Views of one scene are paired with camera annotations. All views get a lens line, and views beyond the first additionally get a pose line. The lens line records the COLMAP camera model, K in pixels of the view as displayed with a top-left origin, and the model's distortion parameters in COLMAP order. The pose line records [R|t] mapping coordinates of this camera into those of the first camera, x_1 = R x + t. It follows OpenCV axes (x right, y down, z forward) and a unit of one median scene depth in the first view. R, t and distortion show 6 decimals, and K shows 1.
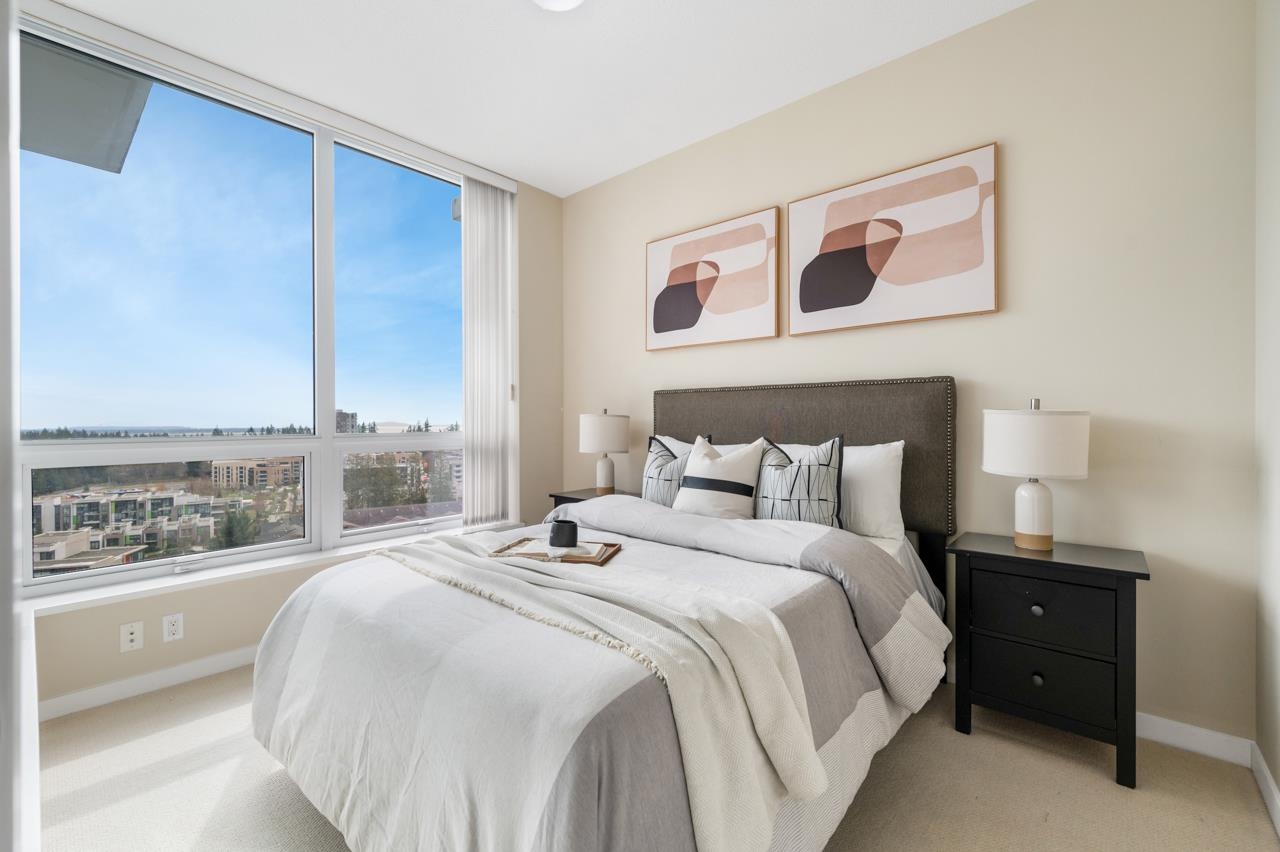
lens RADIAL K [[548.7, 0, 636.8], [0, 548.7, 424.8], [0, 0, 1]] dist [-0.001702, 0.001668]
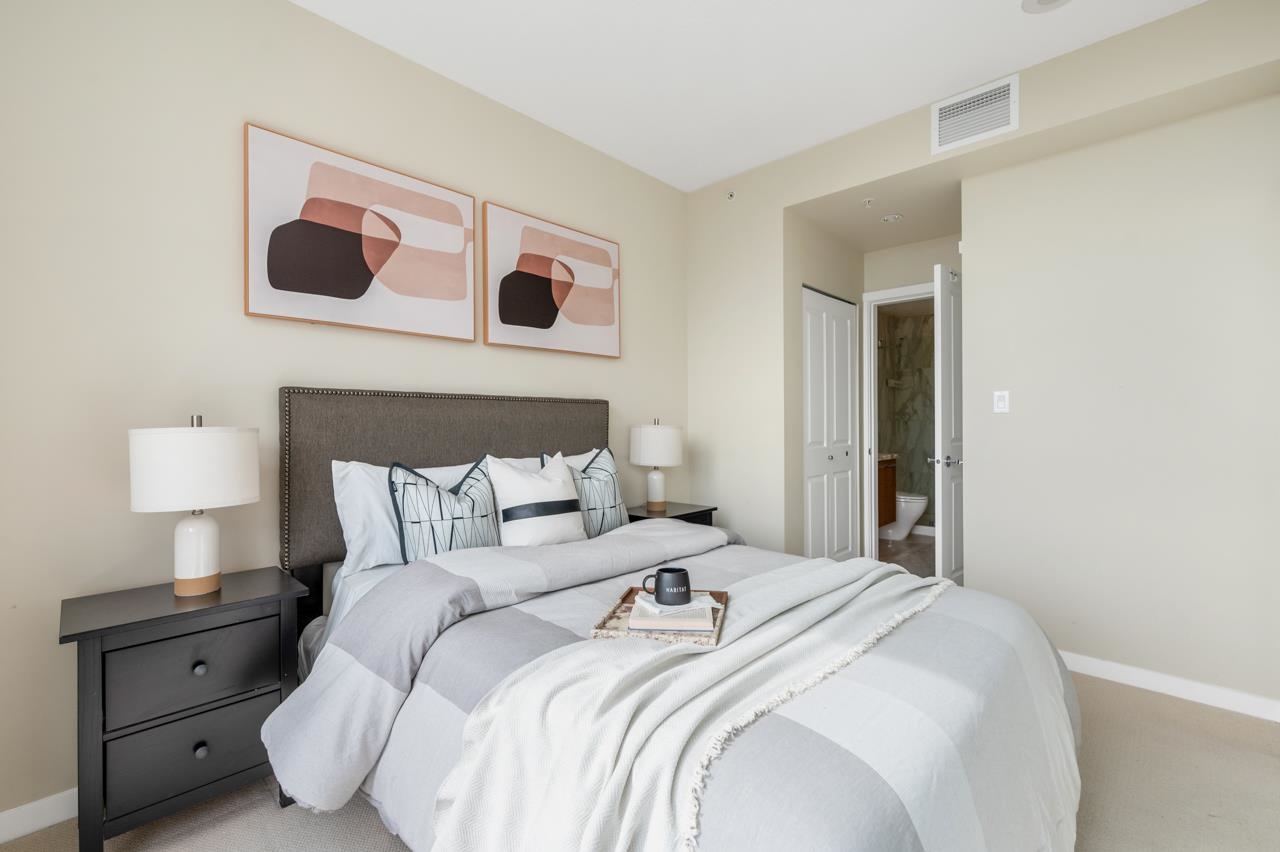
lens RADIAL K [[548.7, 0, 642.8], [0, 548.7, 421.0], [0, 0, 1]] dist [-0.001702, 0.001668]
pose [[0.025802, 0.003172, 0.999662, -0.661930], [0.003017, 0.999990, -0.003251, -0.025843], [-0.999663, 0.003100, 0.025793, 0.720009]]
